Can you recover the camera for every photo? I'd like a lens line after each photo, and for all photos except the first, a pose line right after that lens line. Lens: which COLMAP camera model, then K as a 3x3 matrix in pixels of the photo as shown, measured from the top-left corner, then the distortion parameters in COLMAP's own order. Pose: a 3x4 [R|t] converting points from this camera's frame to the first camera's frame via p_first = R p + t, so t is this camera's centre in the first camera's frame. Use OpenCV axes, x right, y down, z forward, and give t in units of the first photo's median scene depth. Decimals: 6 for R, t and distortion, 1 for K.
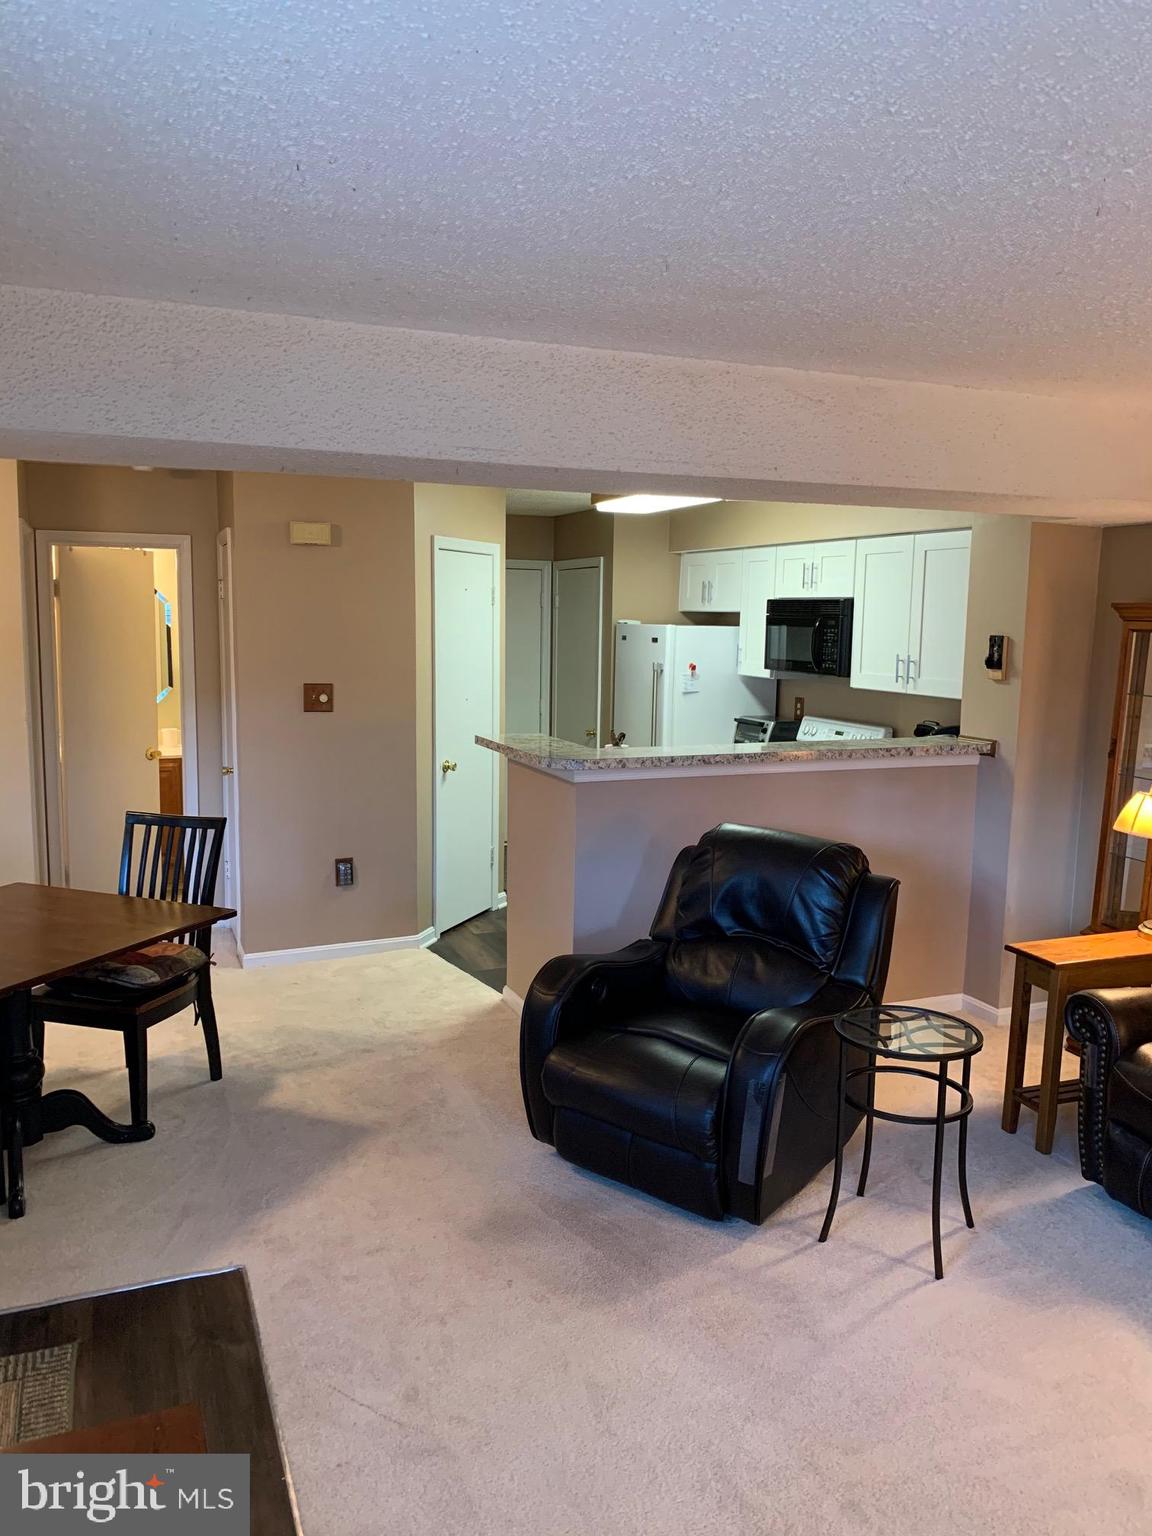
lens RADIAL K [[1168.6, 0, 575.4], [0, 1168.6, 765.5], [0, 0, 1]] dist [0.051204, -0.065495]
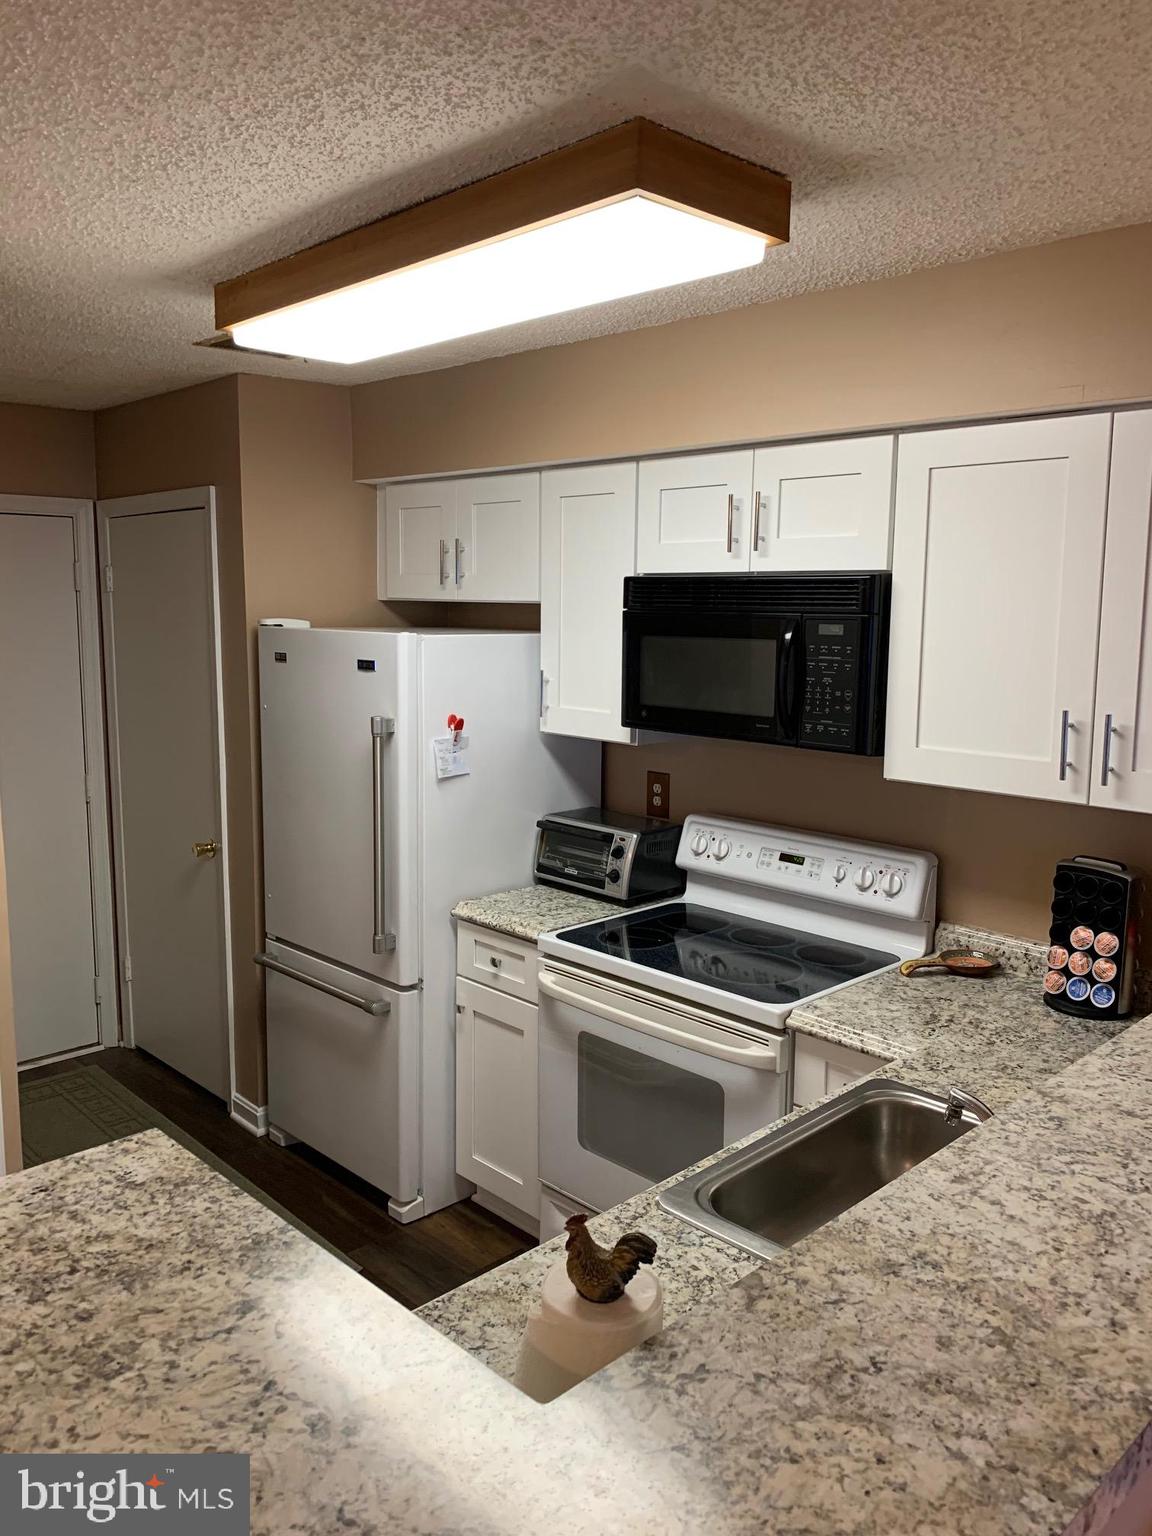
lens RADIAL K [[1168.6, 0, 579.5], [0, 1168.6, 766.5], [0, 0, 1]] dist [0.051204, -0.065495]
pose [[0.926149, -0.059973, 0.372359, -0.039816], [0.053524, 0.998184, 0.027642, -0.110114], [-0.373340, -0.005671, 0.927677, 0.786979]]
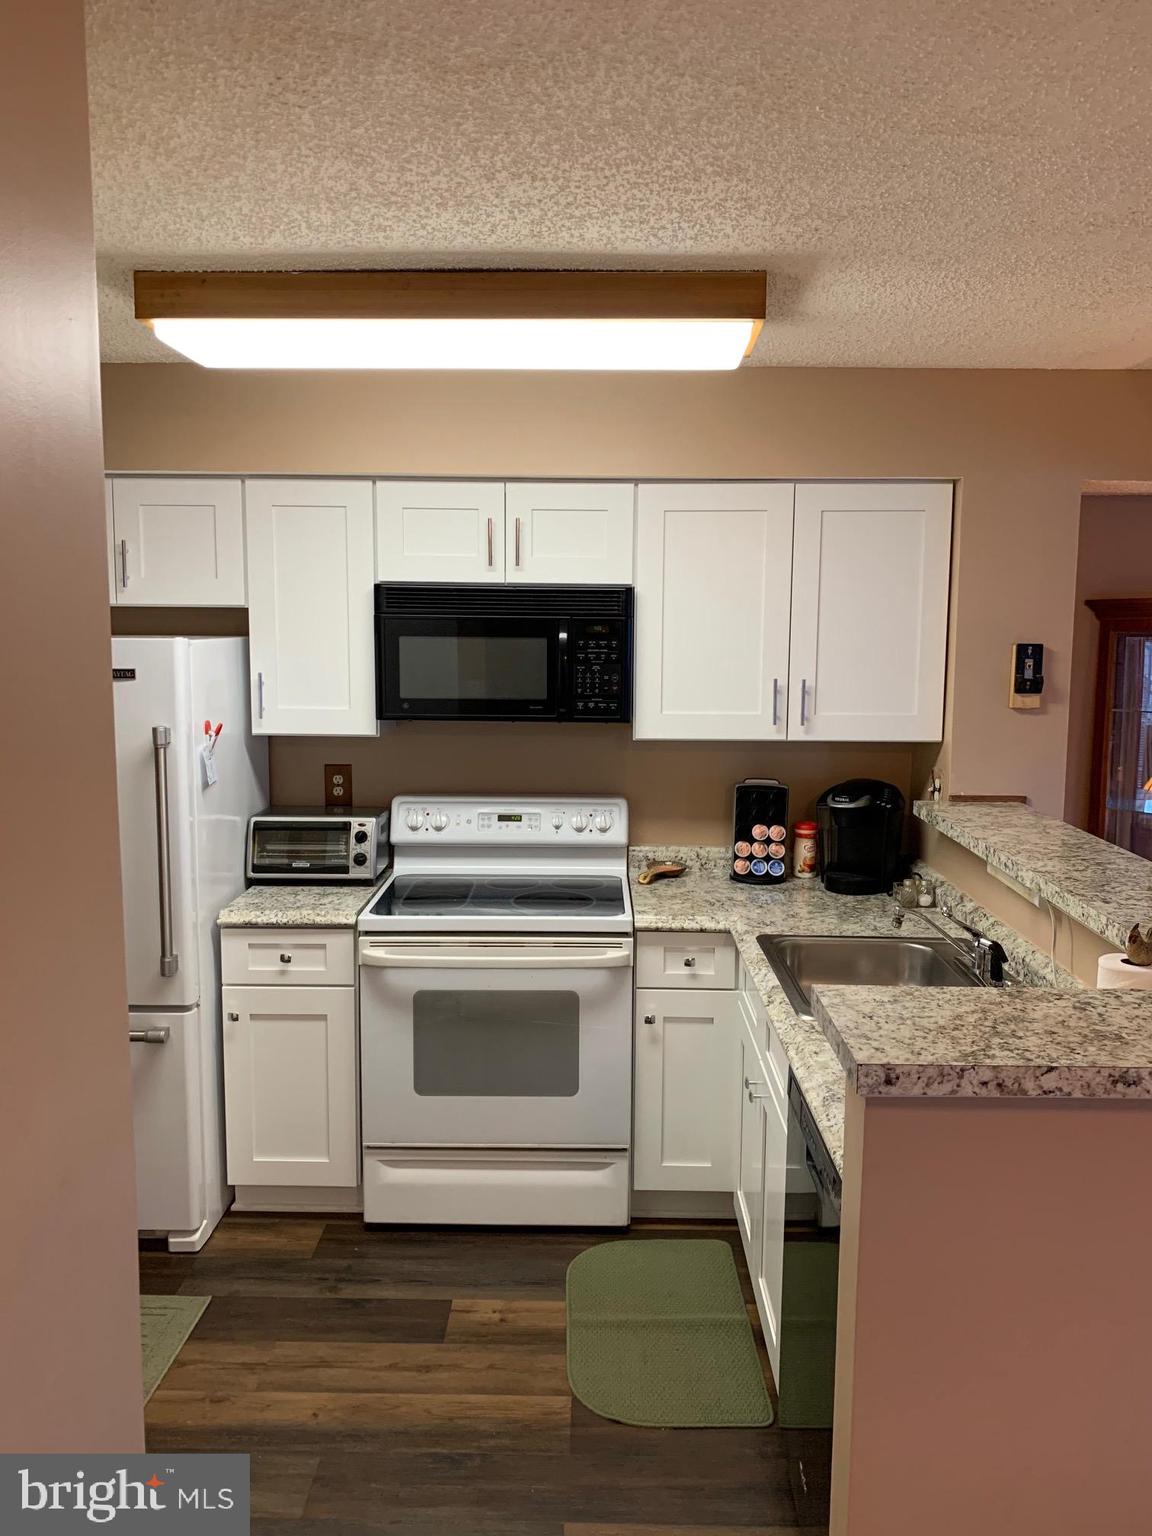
lens RADIAL K [[1168.6, 0, 583.3], [0, 1168.6, 775.7], [0, 0, 1]] dist [0.051204, -0.065495]
pose [[0.385135, -0.140701, 0.912071, -0.380910], [0.119439, 0.987597, 0.101917, -0.137074], [-0.915098, 0.069685, 0.397163, 0.979222]]
